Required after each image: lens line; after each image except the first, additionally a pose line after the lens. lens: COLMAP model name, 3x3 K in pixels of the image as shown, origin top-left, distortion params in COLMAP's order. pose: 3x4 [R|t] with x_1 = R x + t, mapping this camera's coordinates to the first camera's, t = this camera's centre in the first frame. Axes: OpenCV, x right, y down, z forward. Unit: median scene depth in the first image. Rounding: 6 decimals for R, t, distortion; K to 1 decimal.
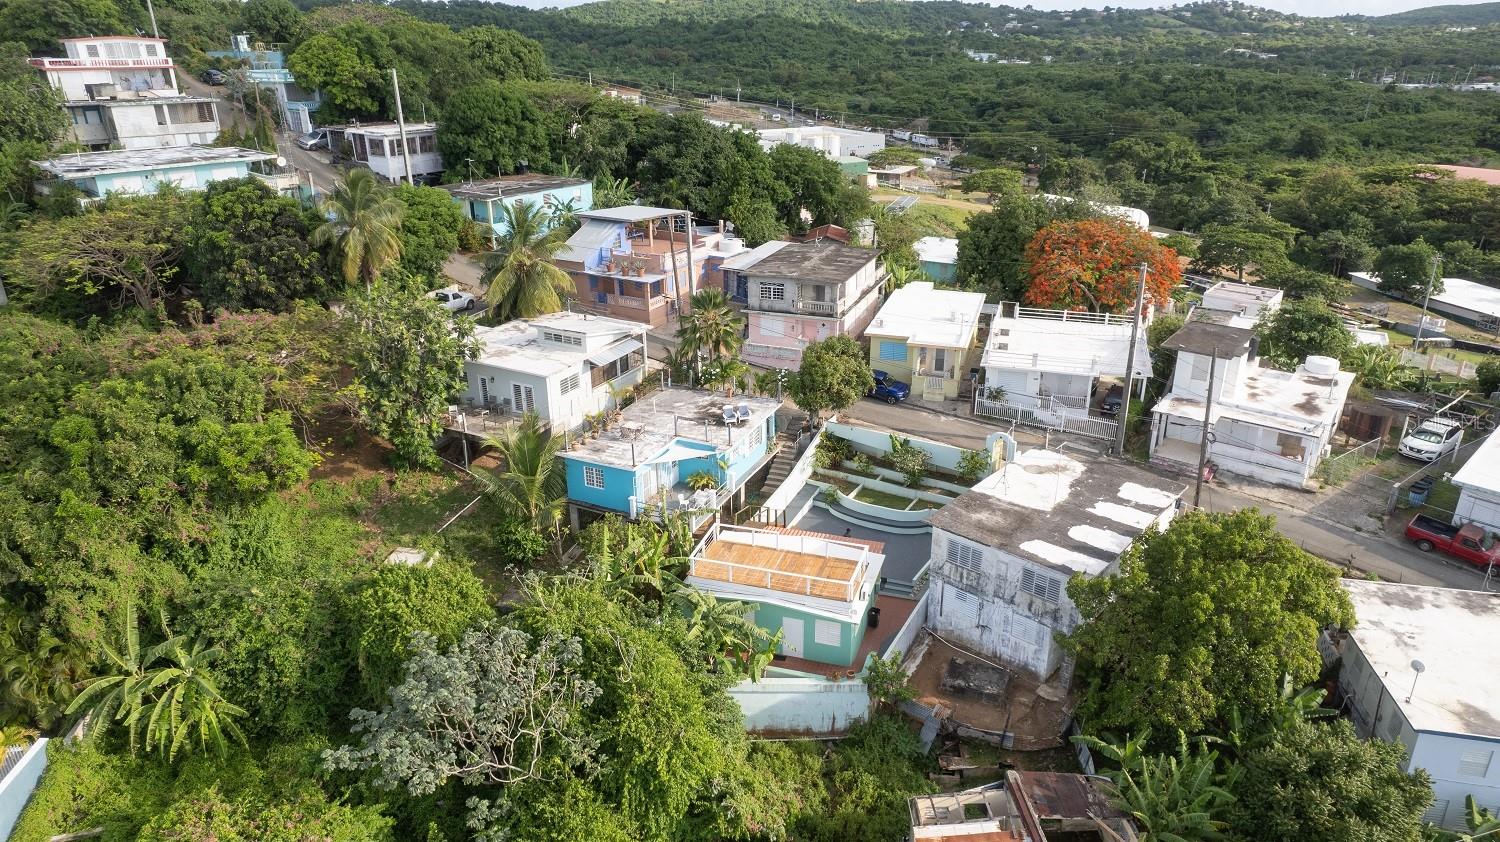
lens RADIAL K [[969.9, 0, 732.3], [0, 969.9, 417.5], [0, 0, 1]] dist [-0.077887, 0.077162]
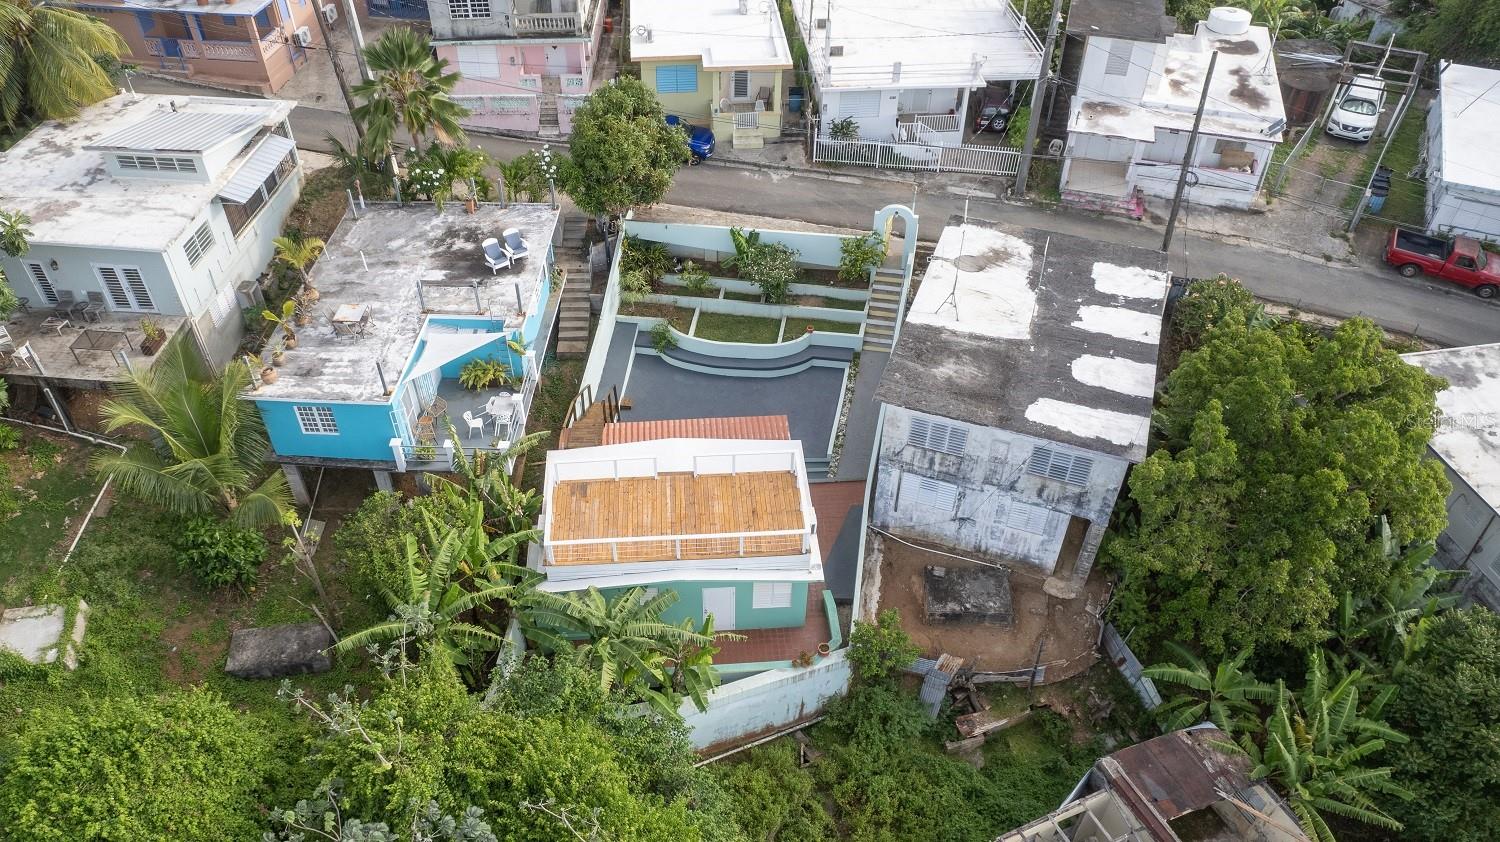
lens RADIAL K [[1093.7, 0, 700.2], [0, 1093.7, 478.2], [0, 0, 1]] dist [-0.086824, 0.089192]
pose [[0.928199, -0.259258, 0.266894, -0.104715], [0.143598, 0.911320, 0.385843, -0.122821], [-0.343259, -0.319814, 0.883115, 0.296919]]
